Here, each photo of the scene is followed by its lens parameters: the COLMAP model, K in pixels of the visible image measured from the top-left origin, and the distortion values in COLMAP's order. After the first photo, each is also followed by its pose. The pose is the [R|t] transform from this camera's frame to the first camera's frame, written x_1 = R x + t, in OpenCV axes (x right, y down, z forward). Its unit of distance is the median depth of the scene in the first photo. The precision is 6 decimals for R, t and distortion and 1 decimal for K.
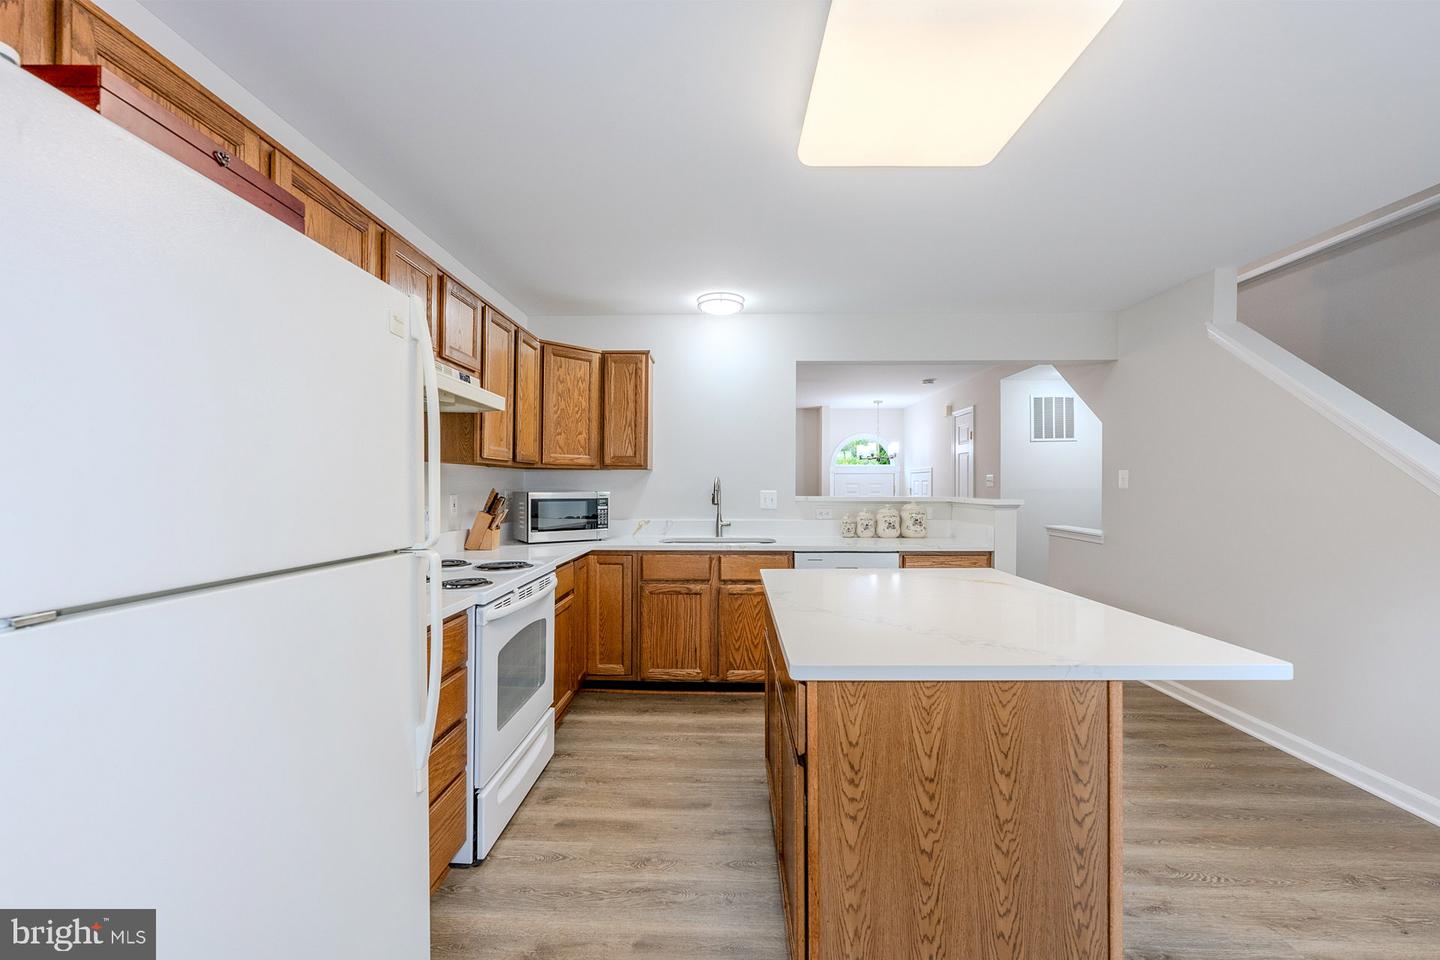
lens RADIAL K [[572.9, 0, 715.6], [0, 572.9, 486.1], [0, 0, 1]] dist [-0.001959, 0.000149]
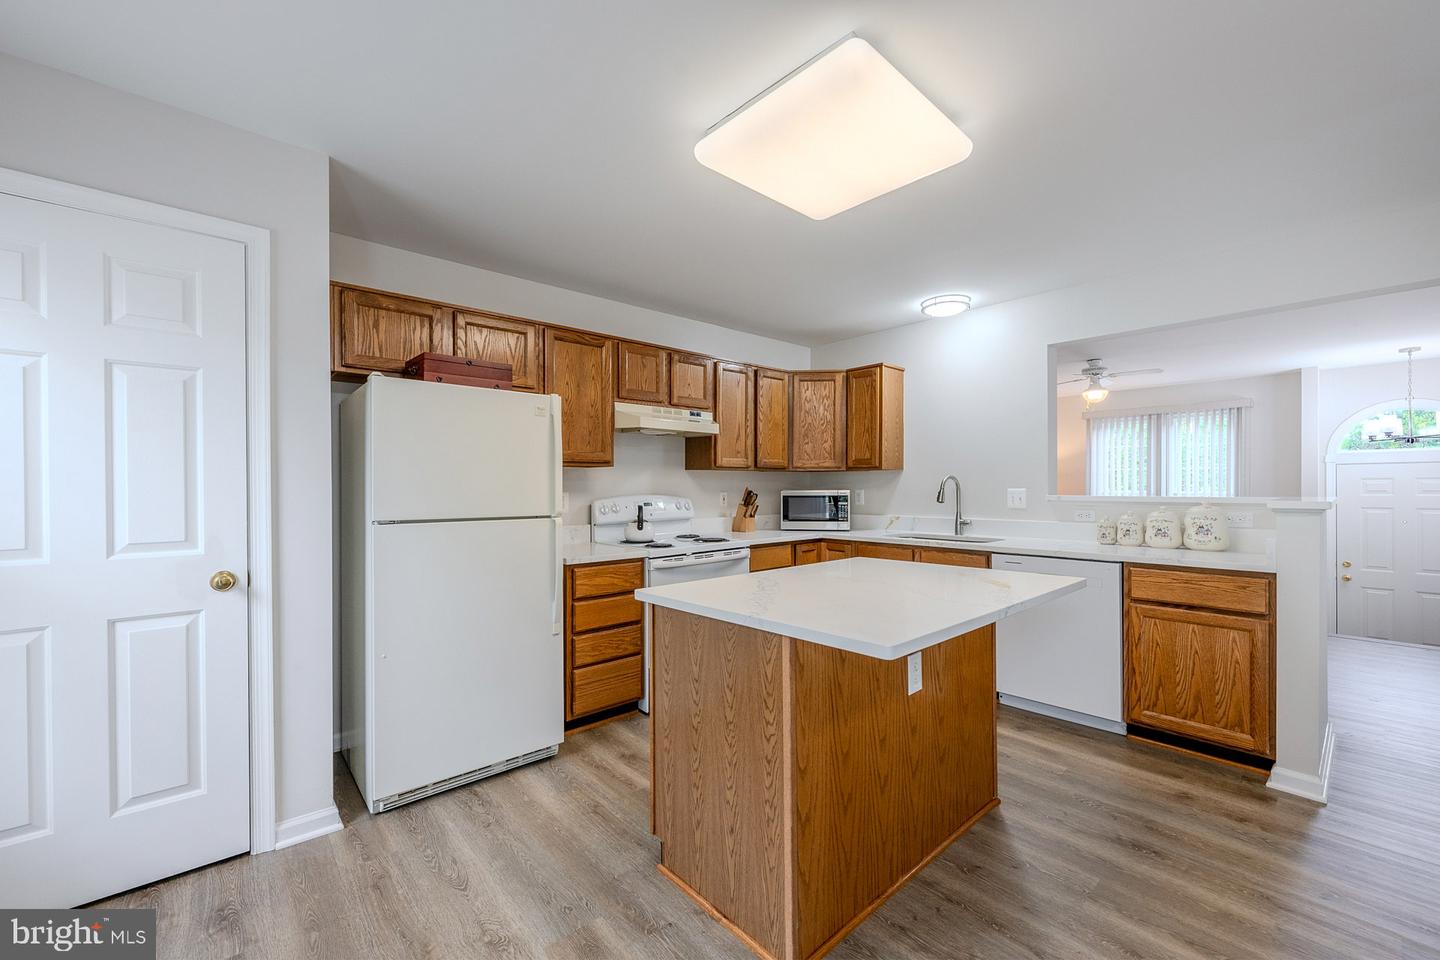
lens RADIAL K [[572.9, 0, 715.6], [0, 572.9, 486.1], [0, 0, 1]] dist [-0.001959, 0.000149]
pose [[0.683005, -0.005062, -0.730396, 0.499303], [0.005590, 0.999983, -0.001703, 0.002464], [0.730392, -0.002919, 0.683022, 0.004898]]
